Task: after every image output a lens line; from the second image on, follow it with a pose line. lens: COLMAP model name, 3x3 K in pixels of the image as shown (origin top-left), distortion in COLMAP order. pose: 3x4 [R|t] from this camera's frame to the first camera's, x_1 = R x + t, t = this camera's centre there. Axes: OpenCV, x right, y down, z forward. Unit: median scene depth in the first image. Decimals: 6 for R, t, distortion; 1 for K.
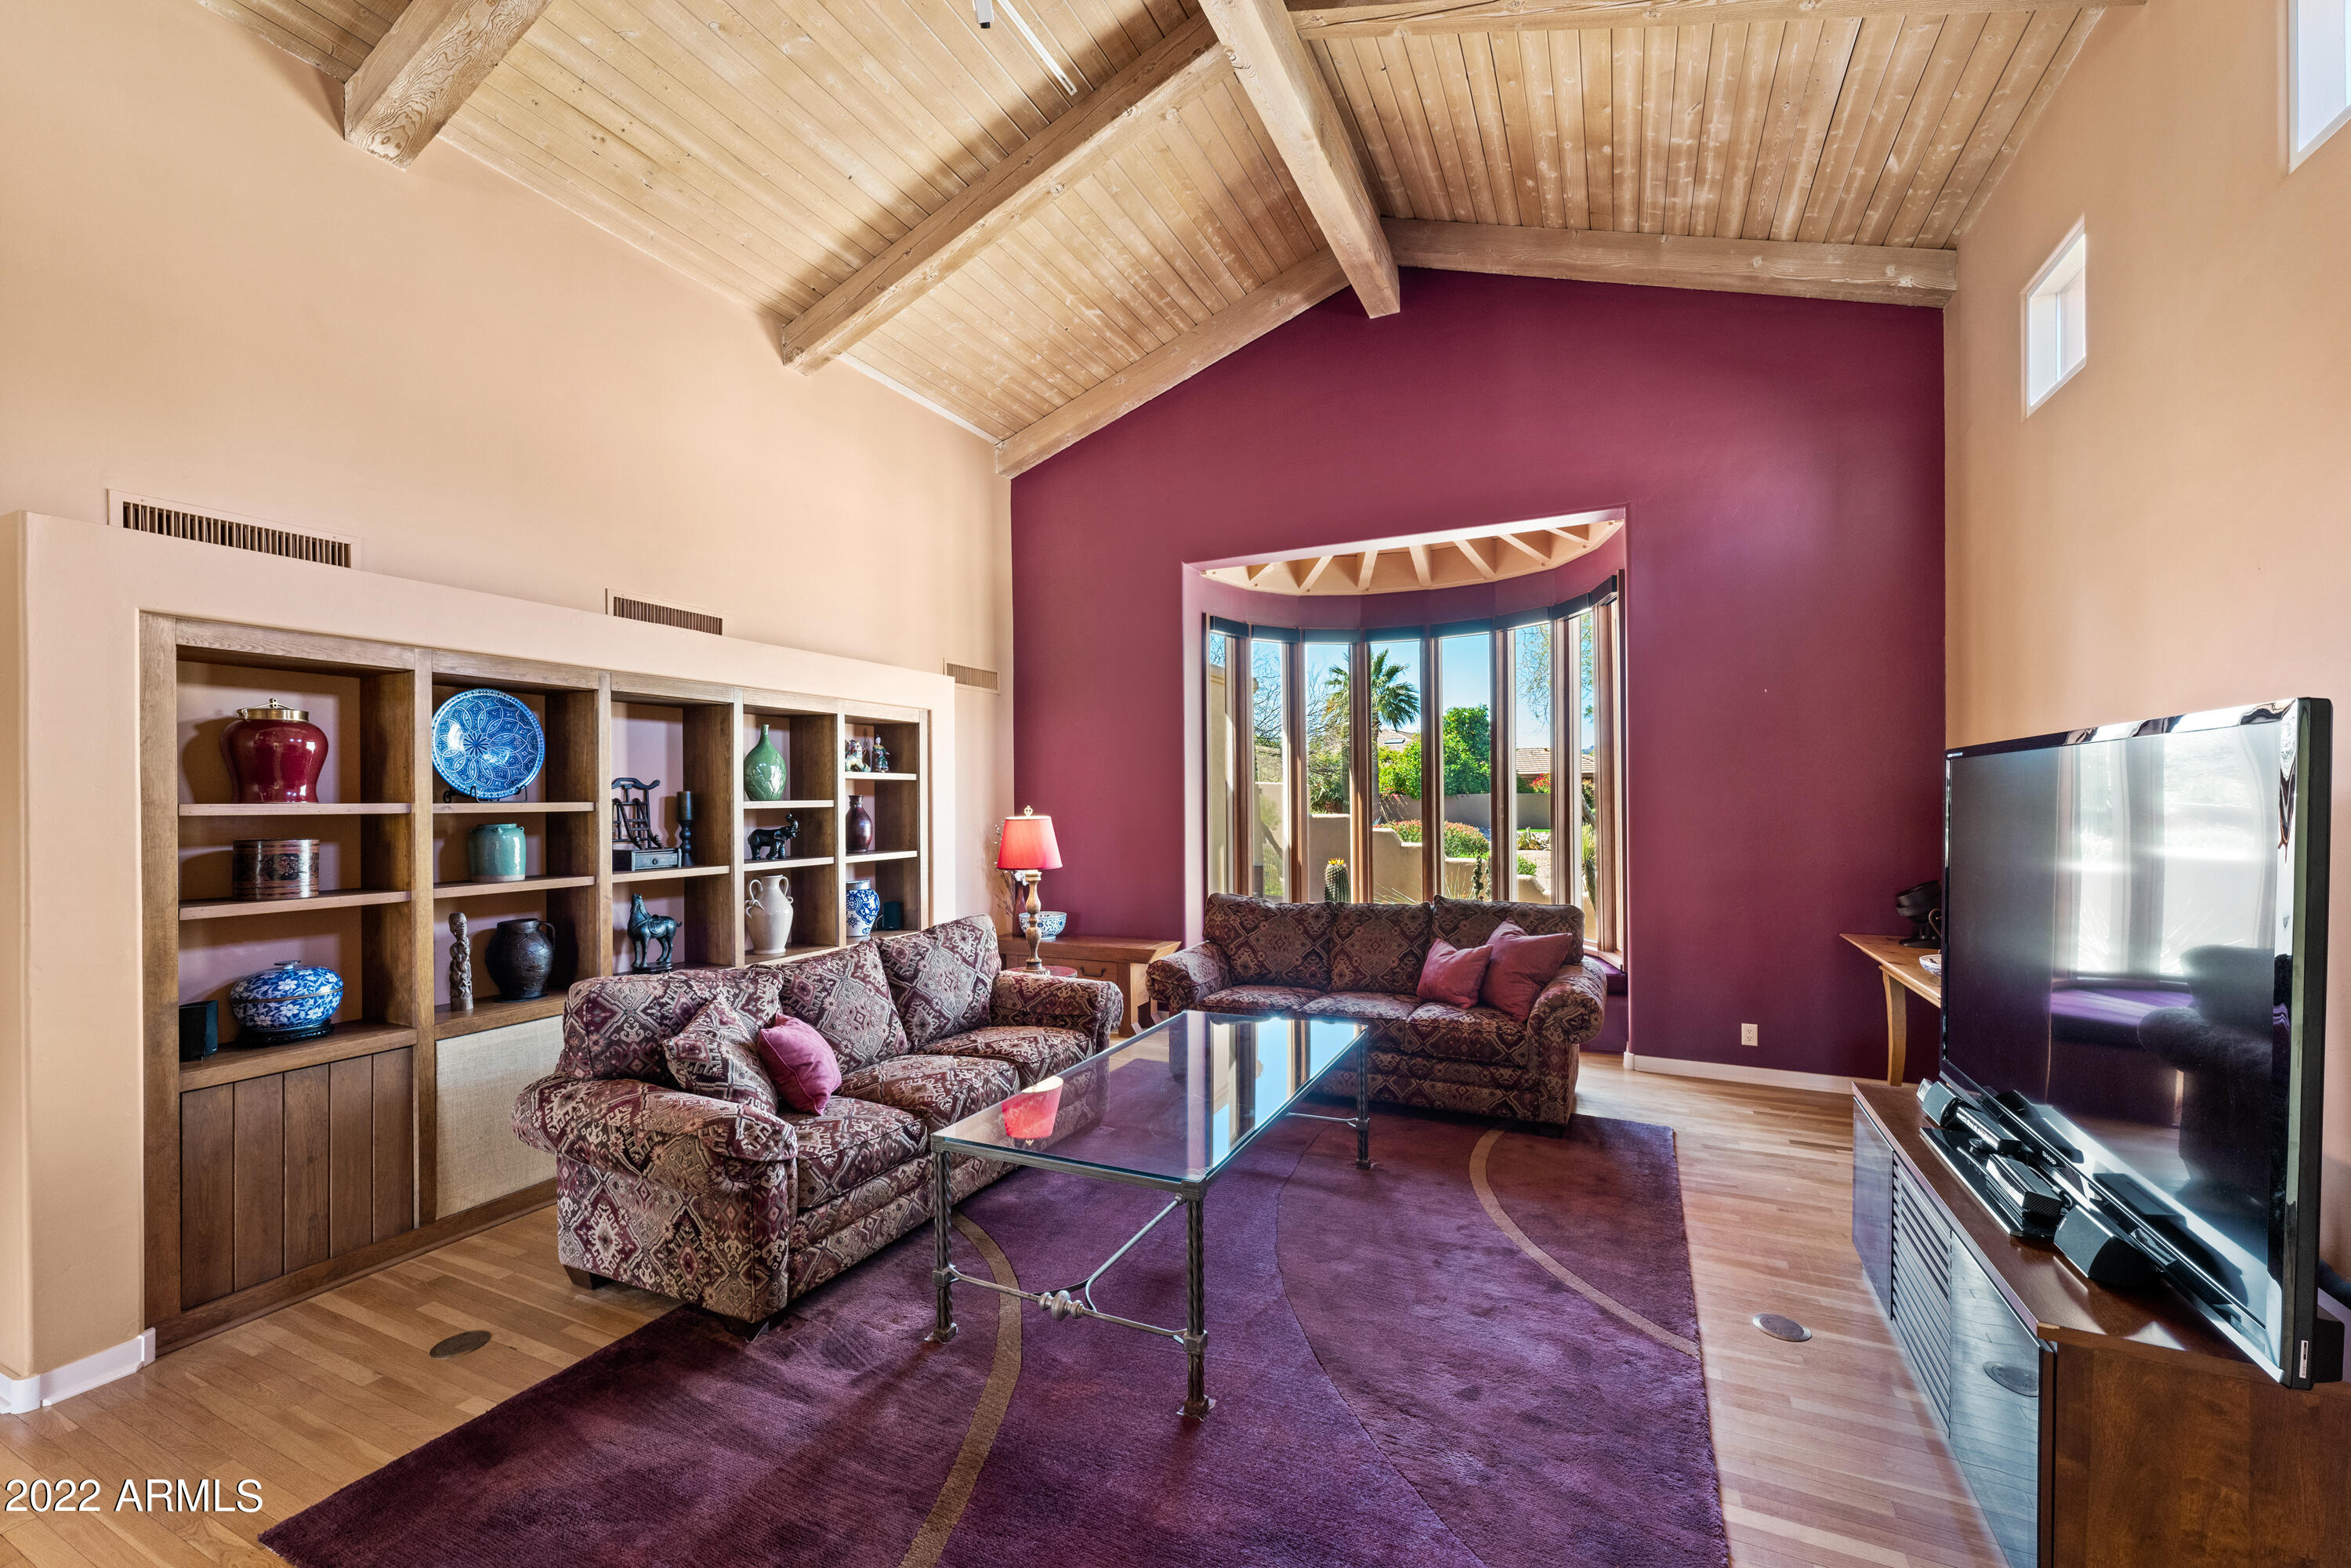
lens RADIAL K [[929.0, 0, 1177.5], [0, 929.0, 807.4], [0, 0, 1]] dist [-0.000026, -0.000166]
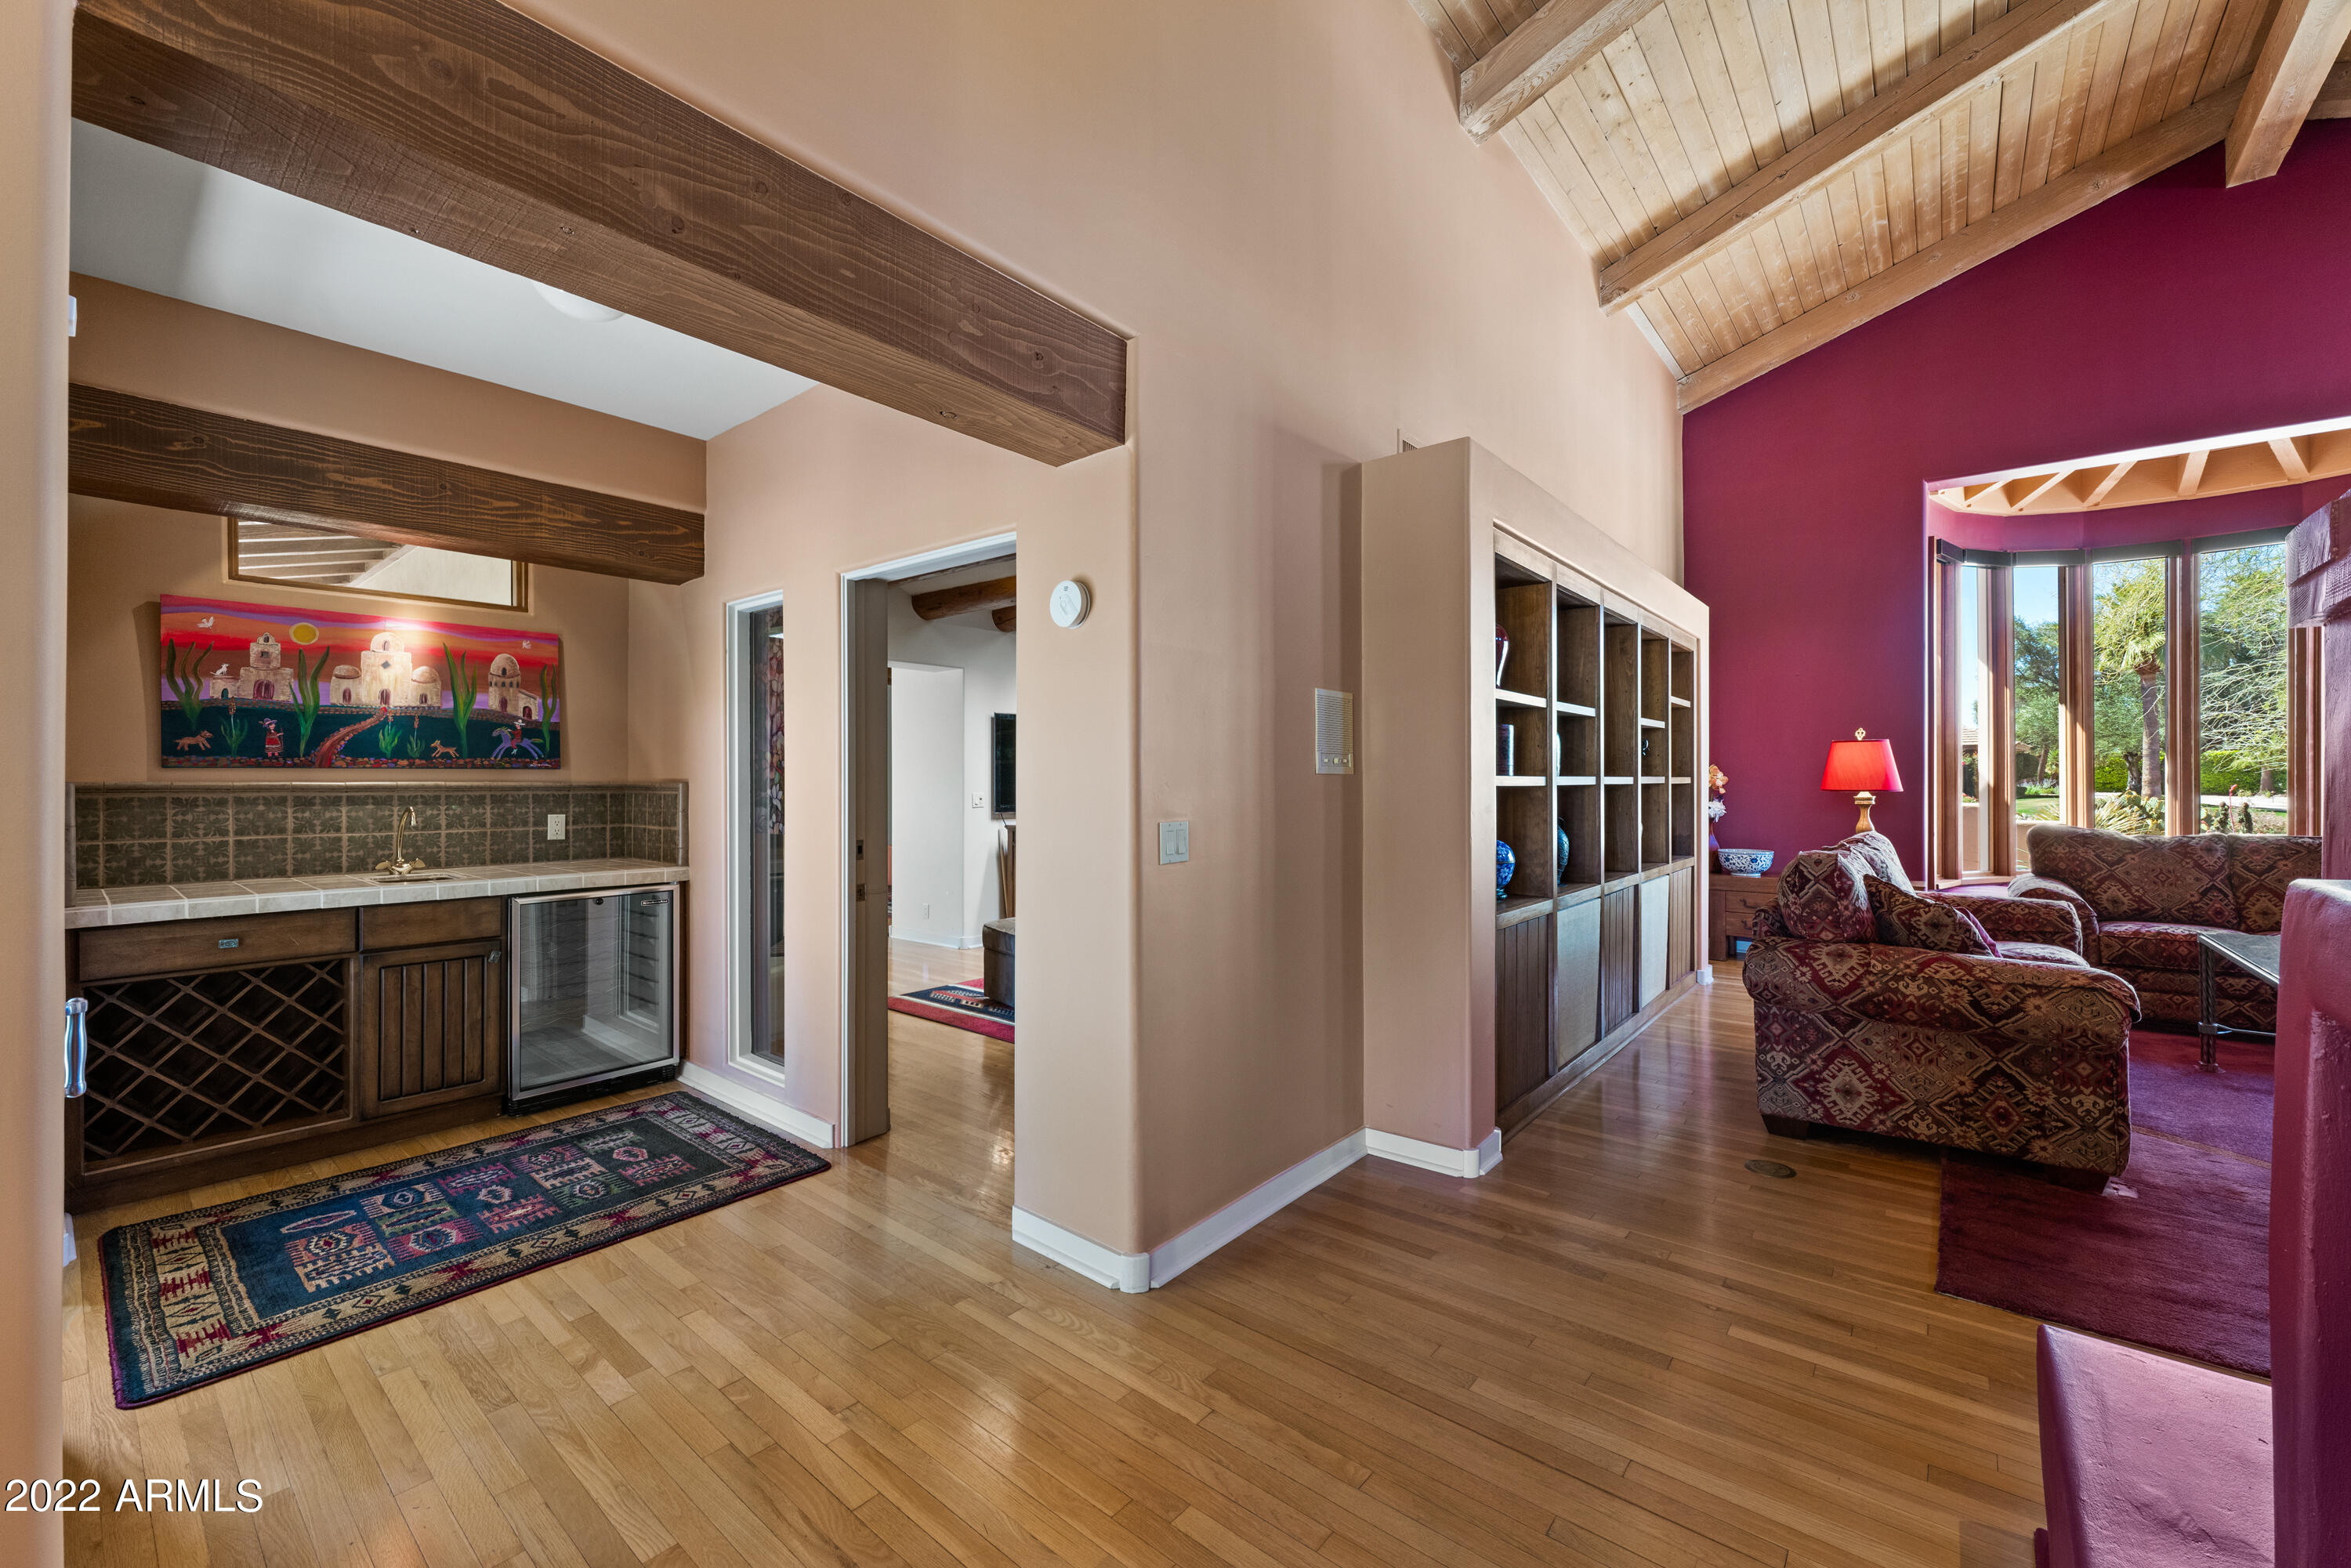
lens RADIAL K [[937.5, 0, 1202.5], [0, 937.5, 787.5], [0, 0, 1]] dist [0.000400, 0.007746]
pose [[0.973565, 0.008702, -0.228246, -0.616431], [-0.008585, 0.999962, 0.001509, 0.065727], [0.228251, 0.000490, 0.973602, -0.130523]]
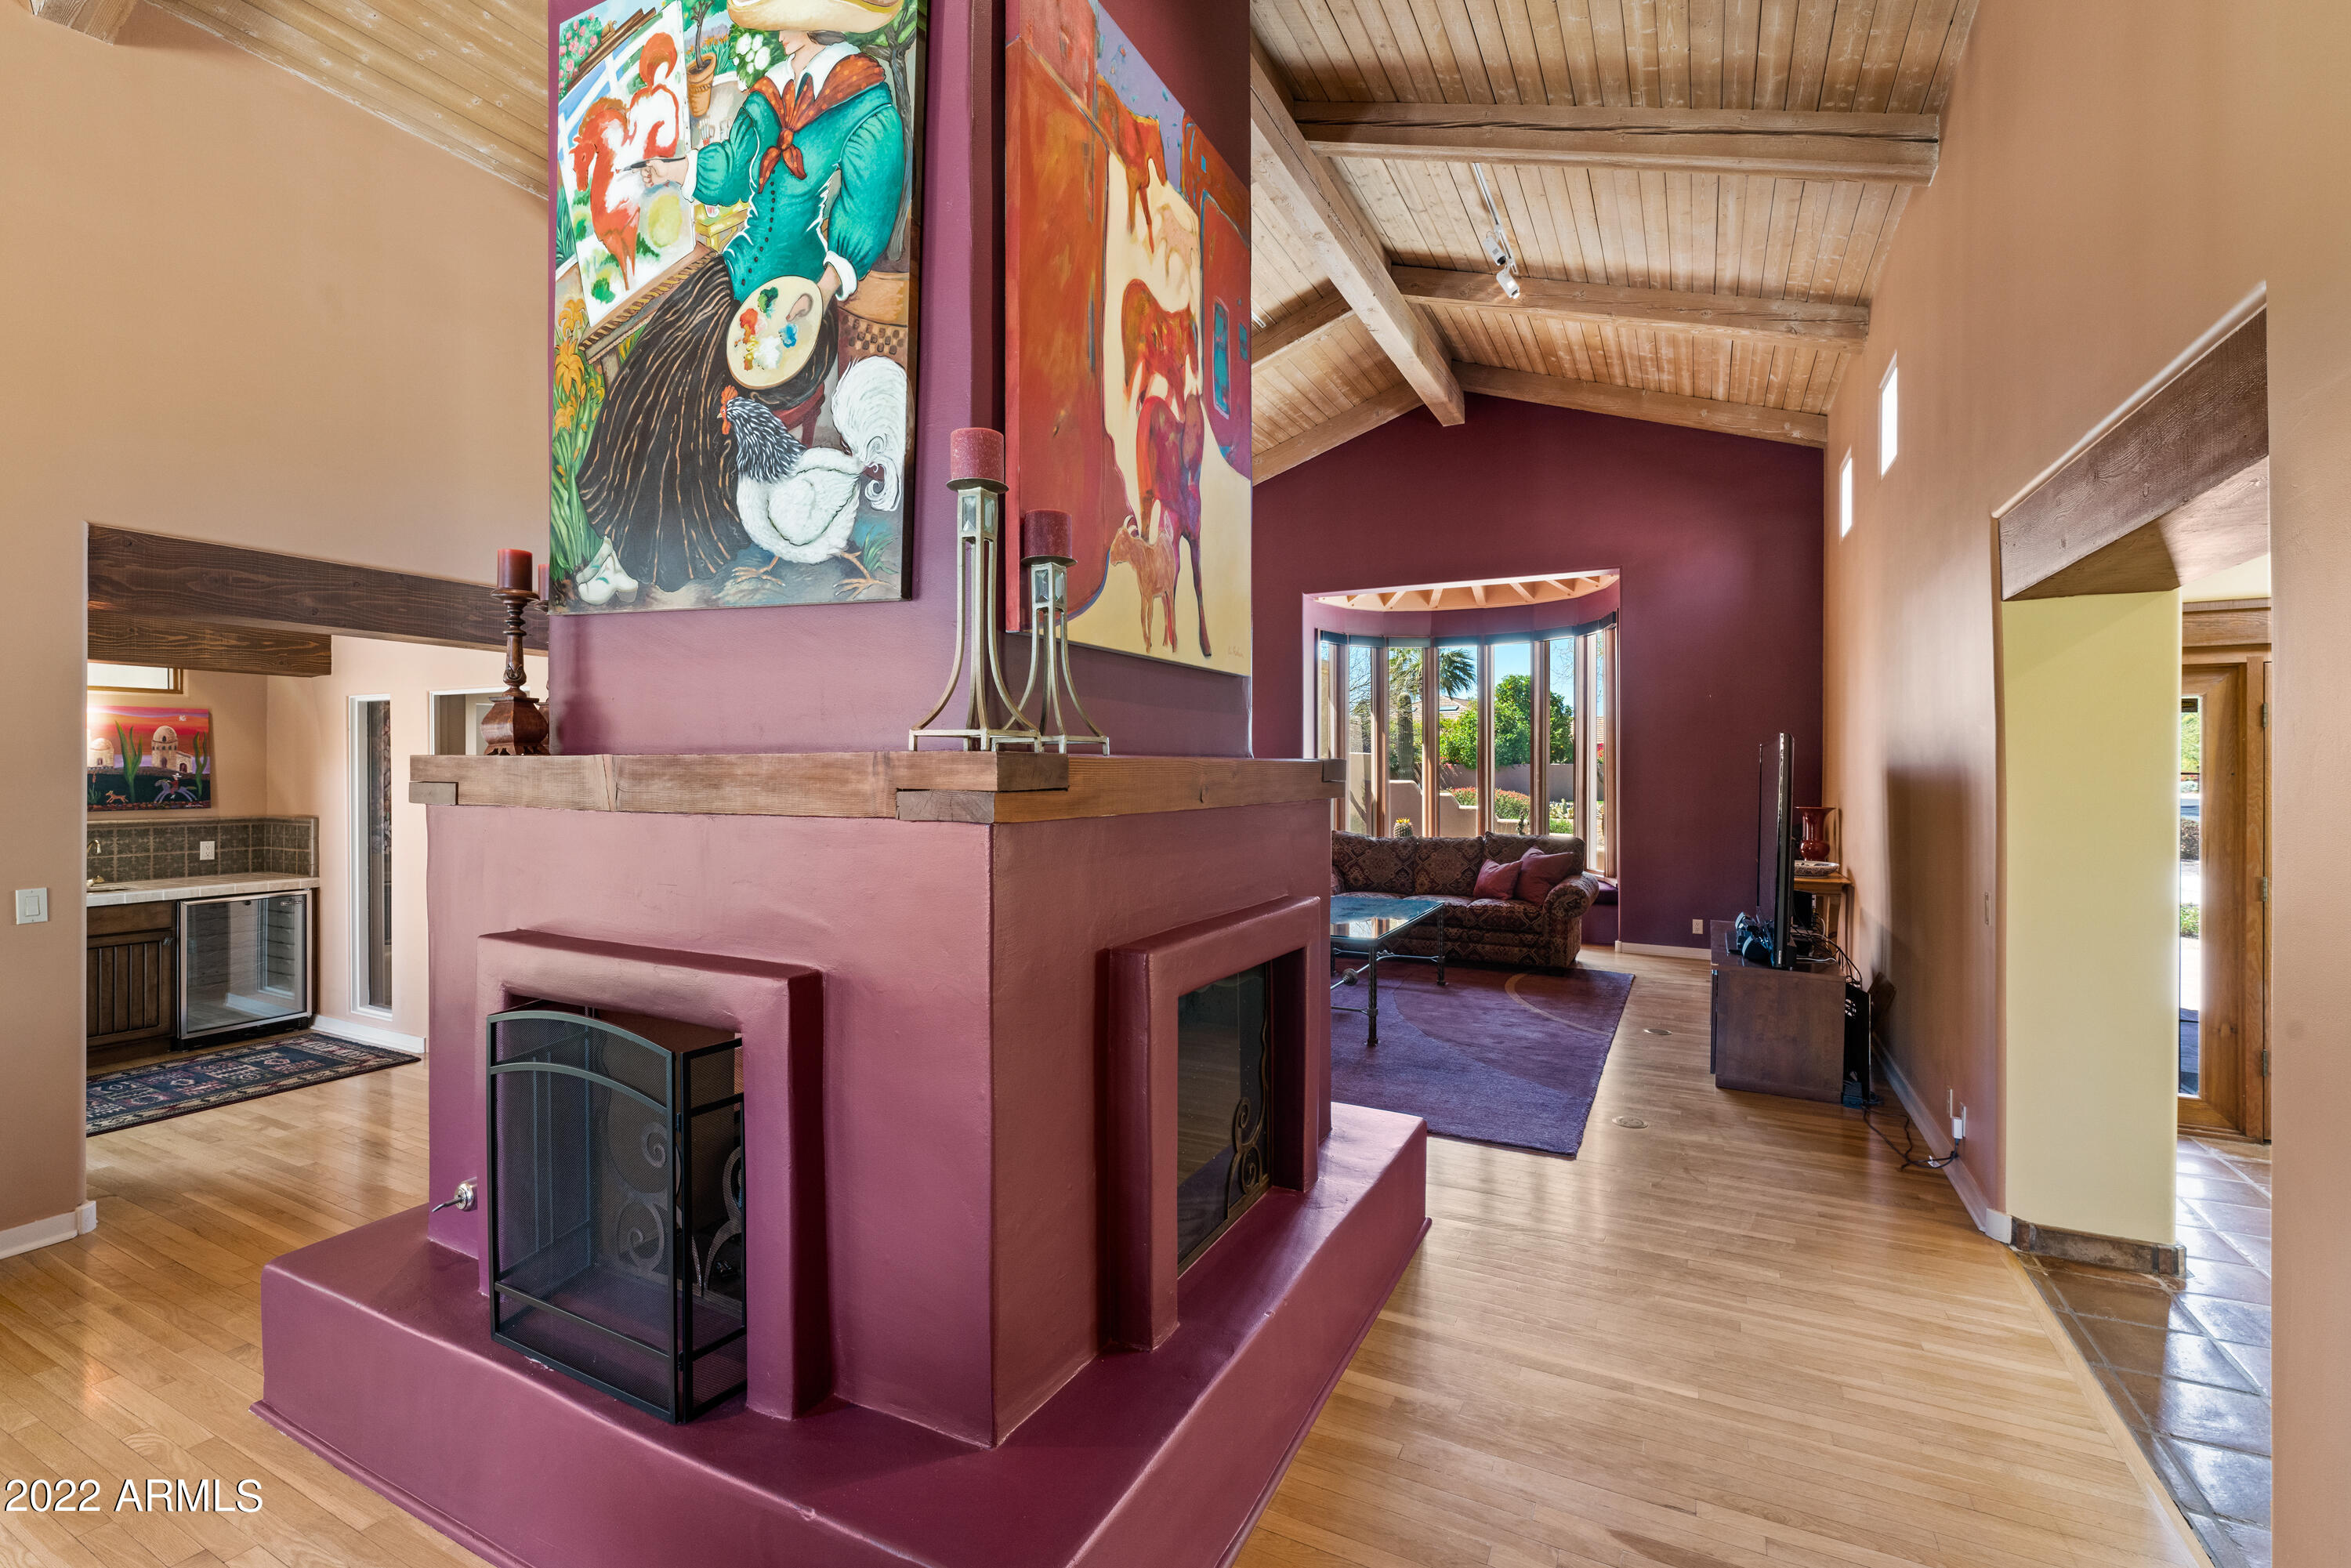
lens RADIAL K [[1013.5, 0, 1180.7], [0, 1013.5, 776.7], [0, 0, 1]] dist [0.002916, 0.001030]
pose [[0.999621, 0.007723, -0.026419, -0.168630], [-0.007711, 0.999970, 0.000568, 0.009716], [0.026422, -0.000364, 0.999651, -0.633400]]
